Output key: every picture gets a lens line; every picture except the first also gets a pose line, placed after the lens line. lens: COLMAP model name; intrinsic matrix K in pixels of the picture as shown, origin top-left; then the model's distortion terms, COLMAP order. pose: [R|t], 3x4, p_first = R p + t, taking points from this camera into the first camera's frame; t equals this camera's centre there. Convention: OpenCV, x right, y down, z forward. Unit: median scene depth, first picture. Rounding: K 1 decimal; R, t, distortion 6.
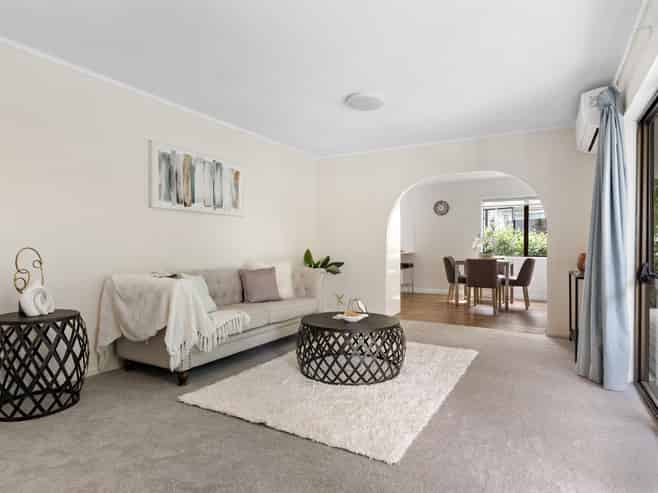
lens RADIAL K [[384.4, 0, 329.1], [0, 384.4, 248.5], [0, 0, 1]] dist [-0.000934, 0.002551]
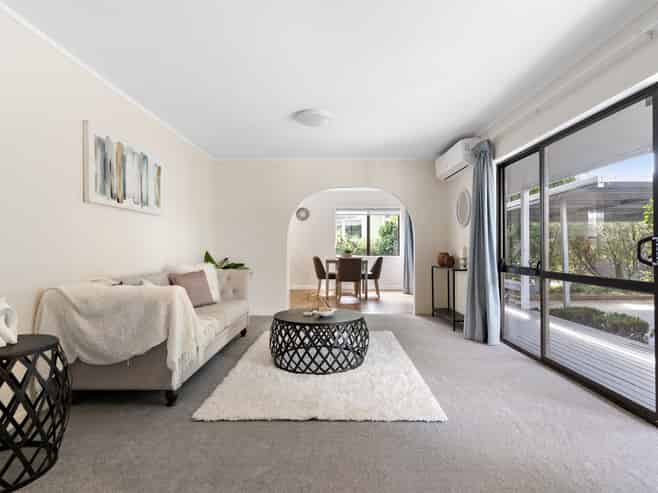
lens RADIAL K [[358.5, 0, 328.6], [0, 358.5, 245.3], [0, 0, 1]] dist [-0.002574, 0.002240]
pose [[0.874194, 0.000268, 0.485577, -0.374525], [0.005726, 0.999925, -0.010861, -0.002331], [-0.485543, 0.012275, 0.874127, 0.077364]]
